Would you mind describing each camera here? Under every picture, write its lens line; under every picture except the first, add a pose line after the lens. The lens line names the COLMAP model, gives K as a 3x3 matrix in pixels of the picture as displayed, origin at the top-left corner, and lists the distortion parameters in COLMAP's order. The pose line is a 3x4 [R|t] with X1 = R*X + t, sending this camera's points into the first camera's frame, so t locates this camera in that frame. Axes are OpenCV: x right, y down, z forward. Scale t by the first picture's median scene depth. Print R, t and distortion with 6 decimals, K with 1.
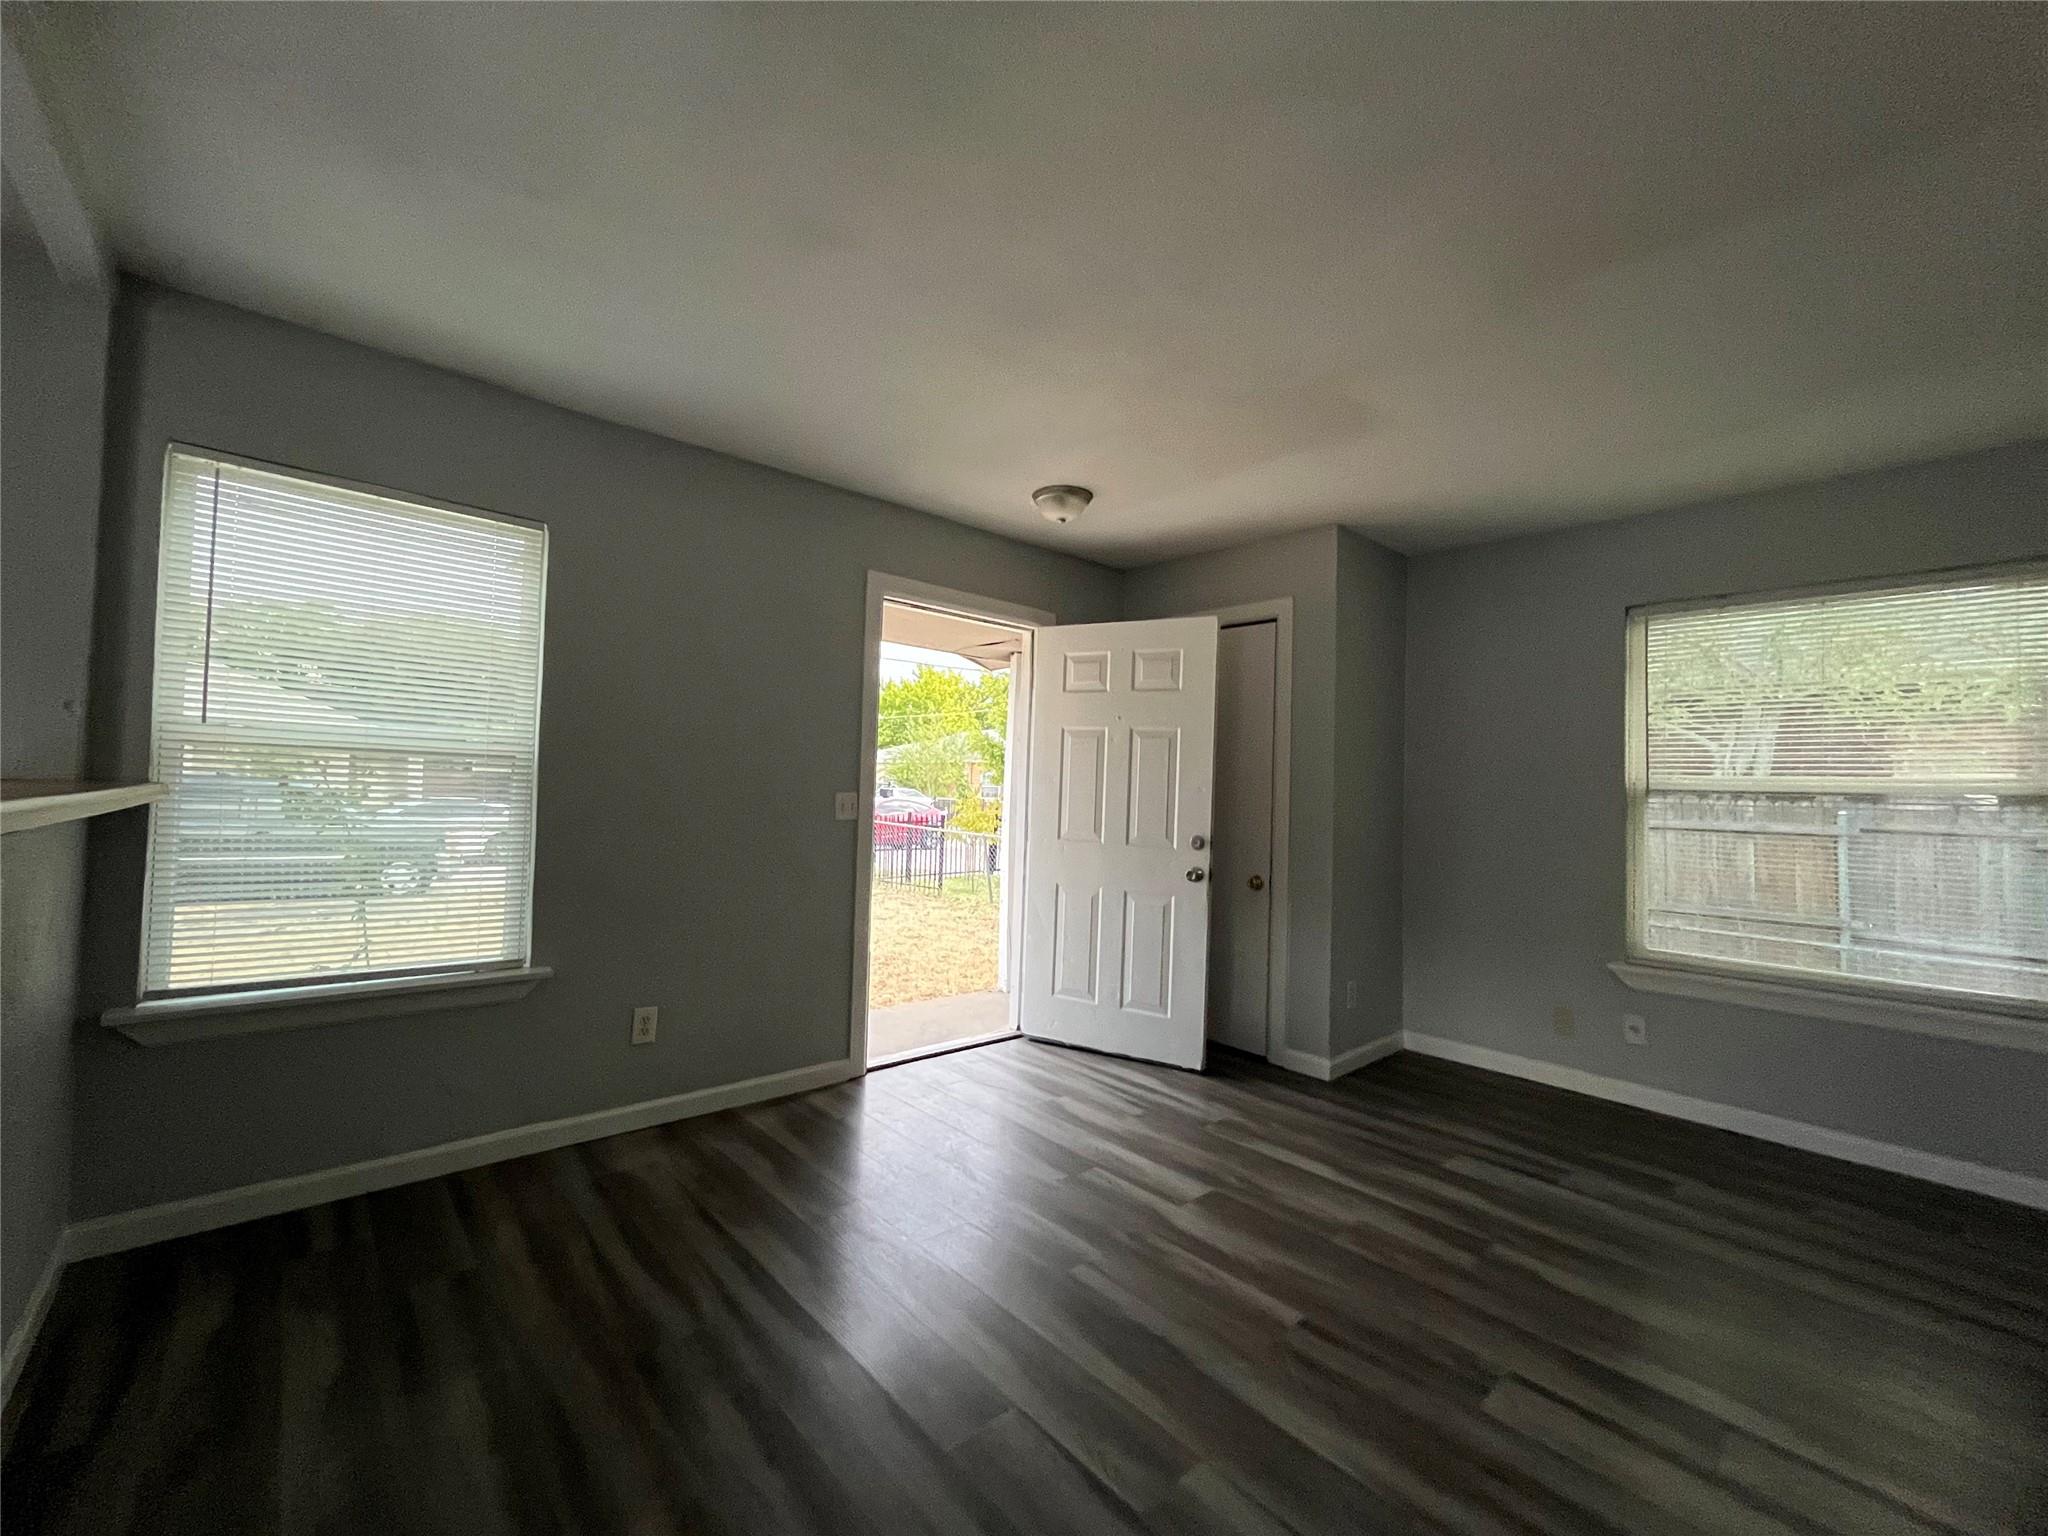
lens RADIAL K [[828.4, 0, 1020.0], [0, 828.4, 762.9], [0, 0, 1]] dist [-0.001940, -0.000689]
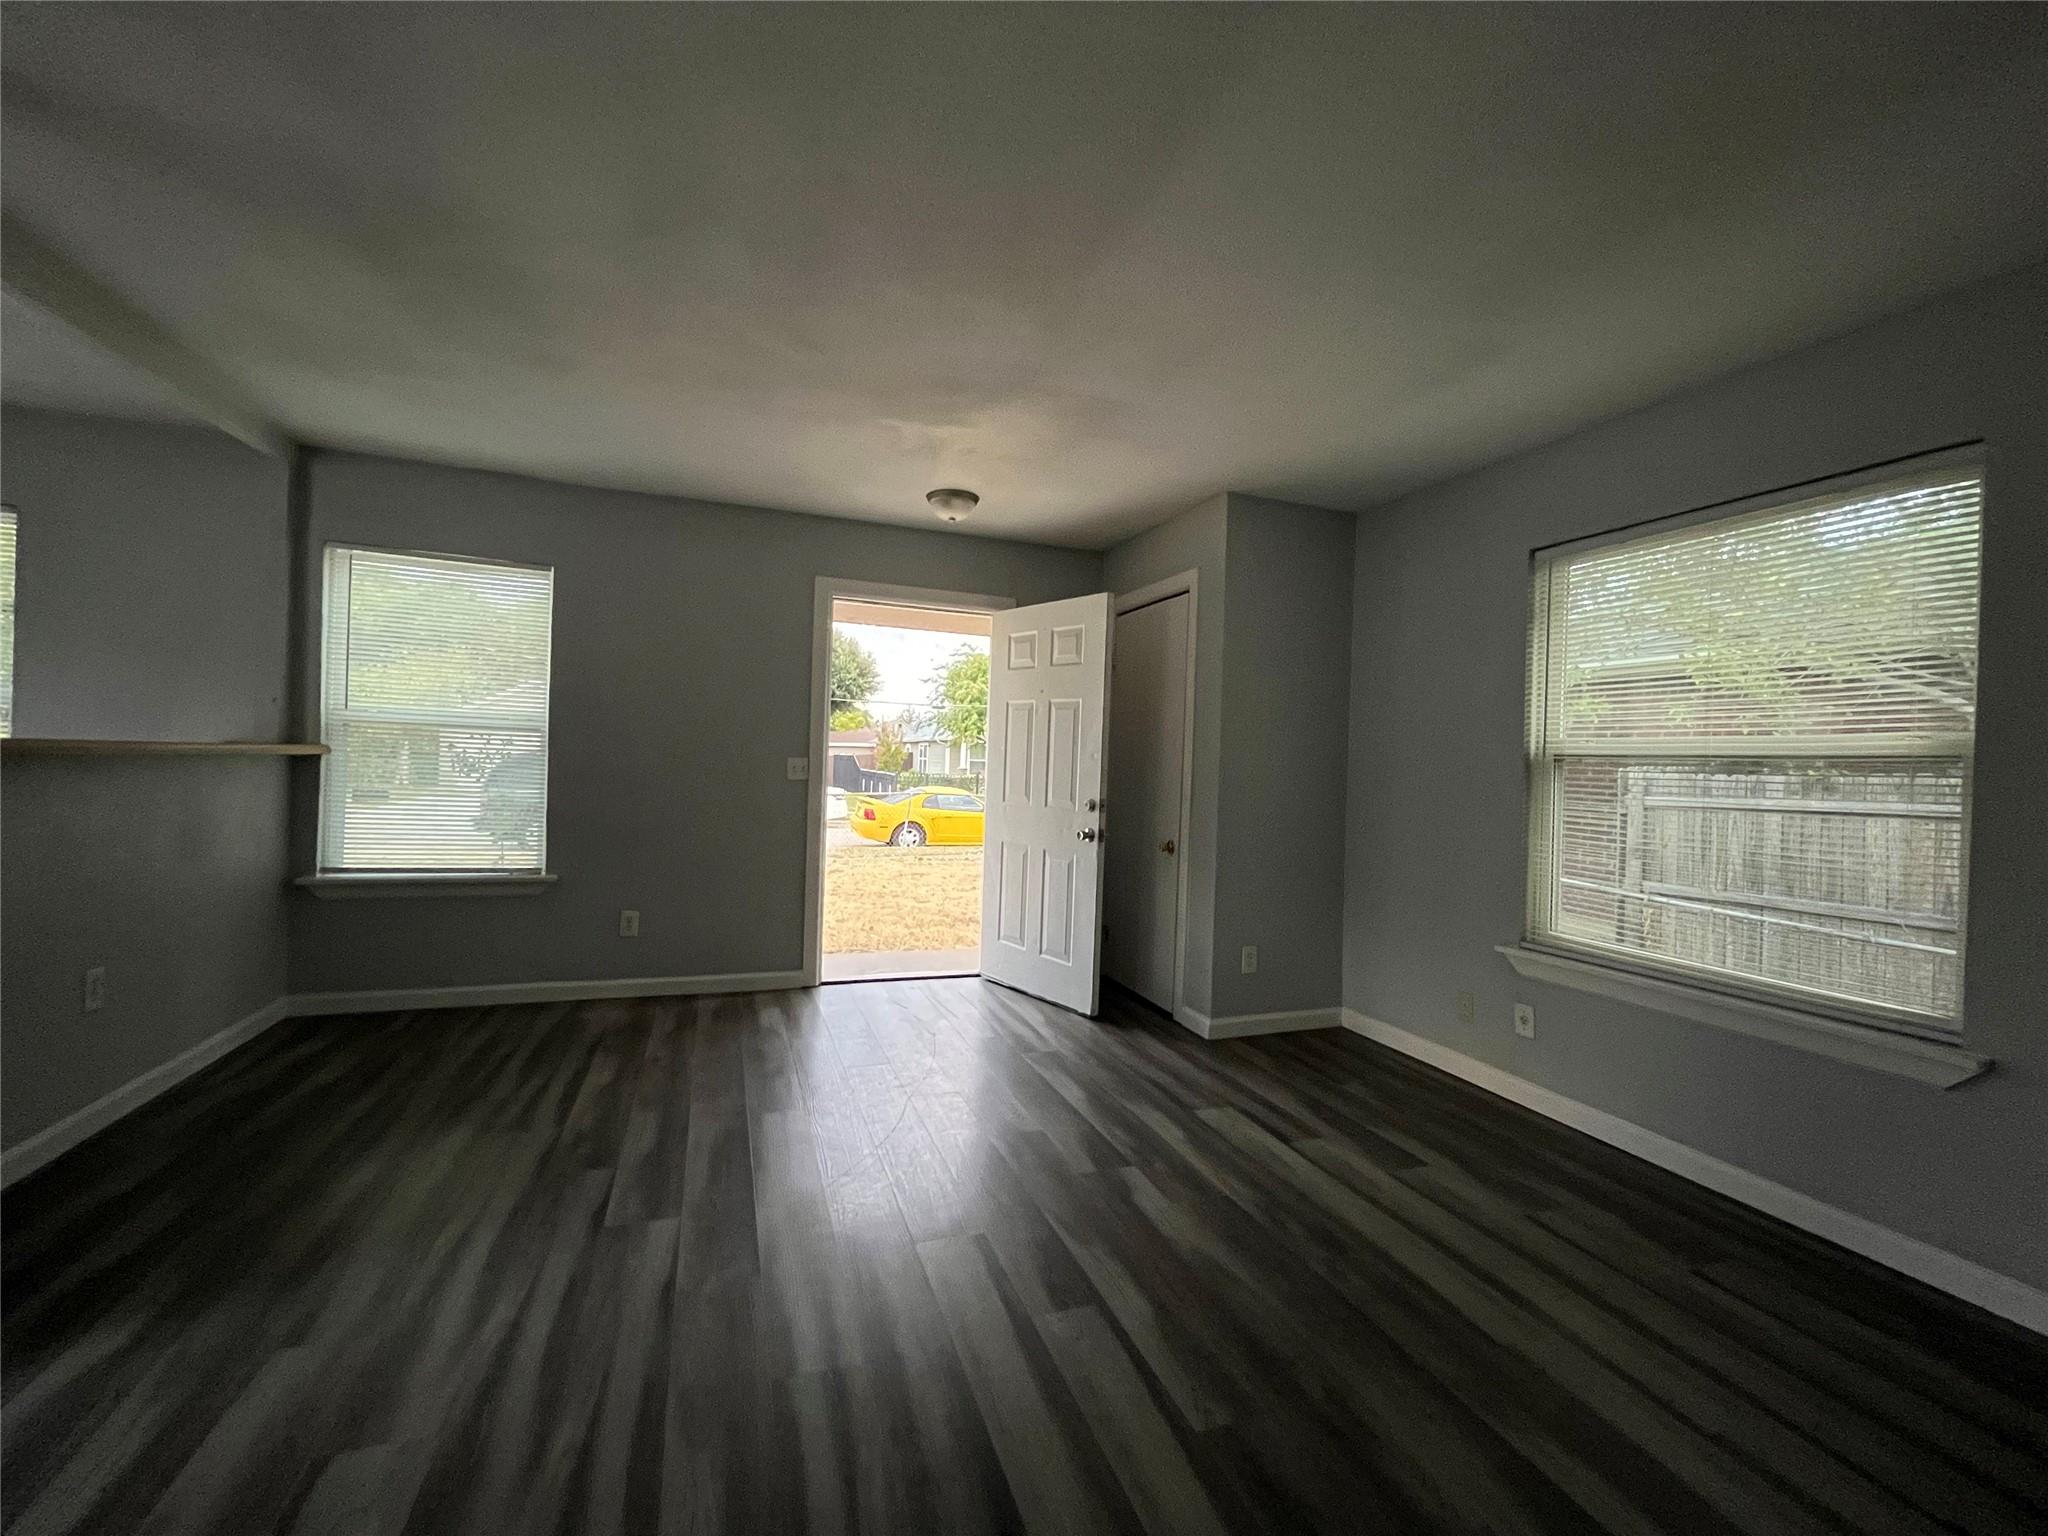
lens RADIAL K [[828.4, 0, 1020.0], [0, 828.4, 762.9], [0, 0, 1]] dist [-0.001940, -0.000689]
pose [[0.931528, 0.001916, -0.363665, 0.558561], [0.004803, 0.999834, 0.017572, 0.023552], [0.363638, -0.018116, 0.931364, -0.037107]]
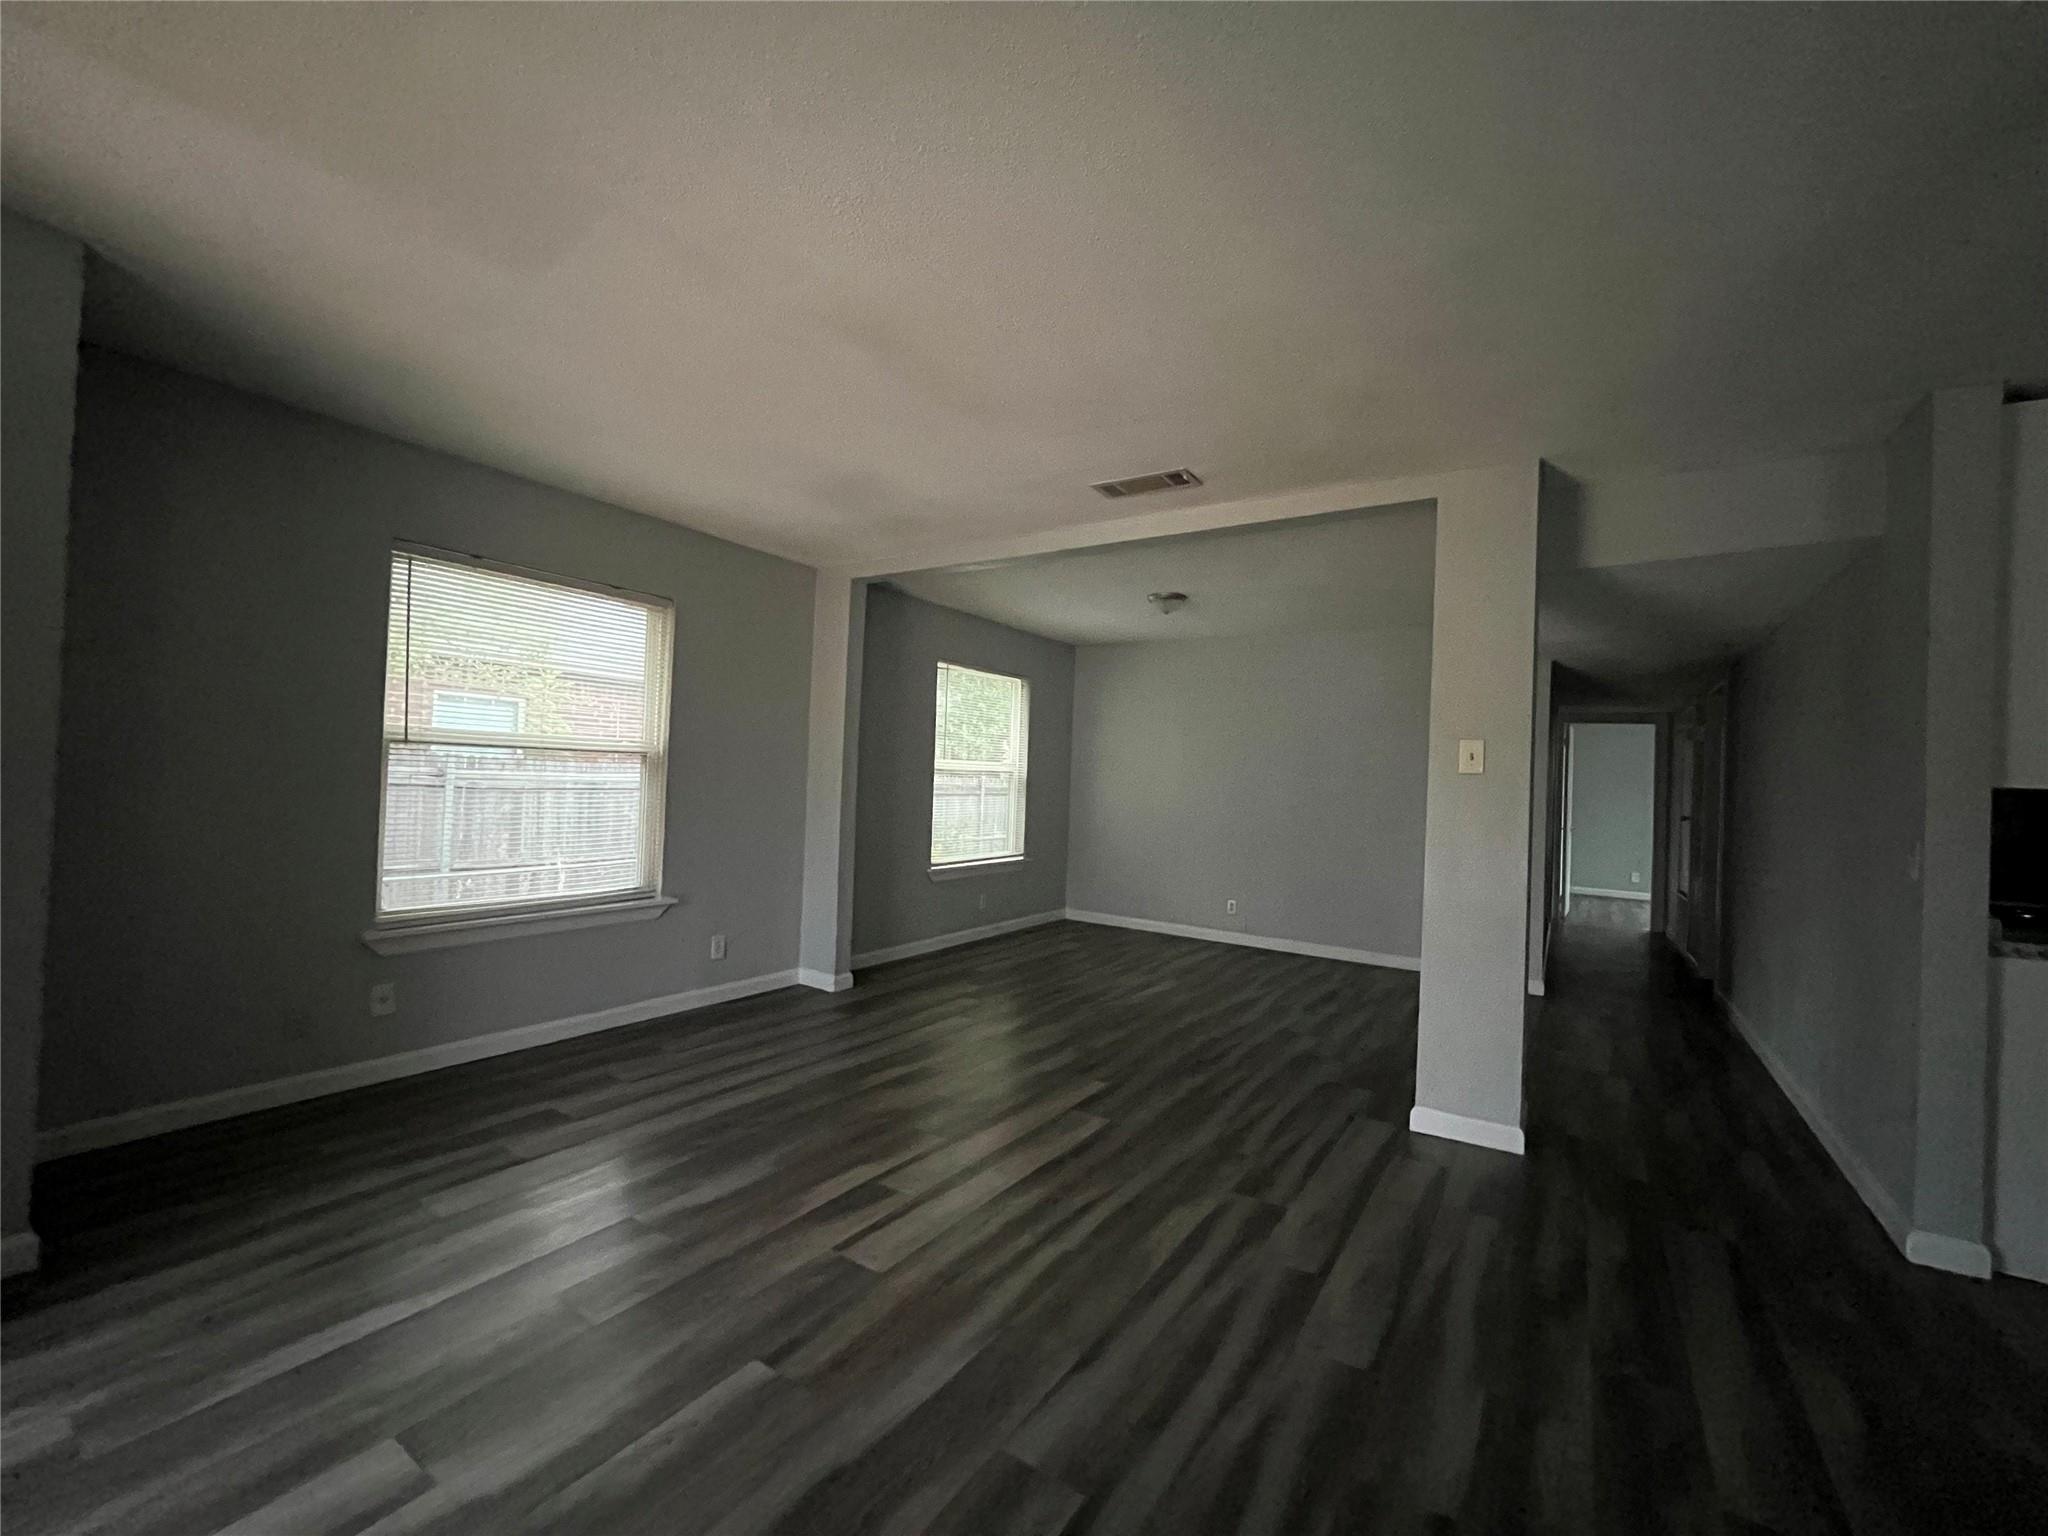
lens RADIAL K [[828.4, 0, 1020.0], [0, 828.4, 762.9], [0, 0, 1]] dist [-0.001940, -0.000689]
pose [[-0.257880, -0.018732, 0.965995, -0.321976], [-0.075241, 0.997165, -0.000750, 0.008227], [-0.963243, -0.072876, -0.258558, 0.570789]]
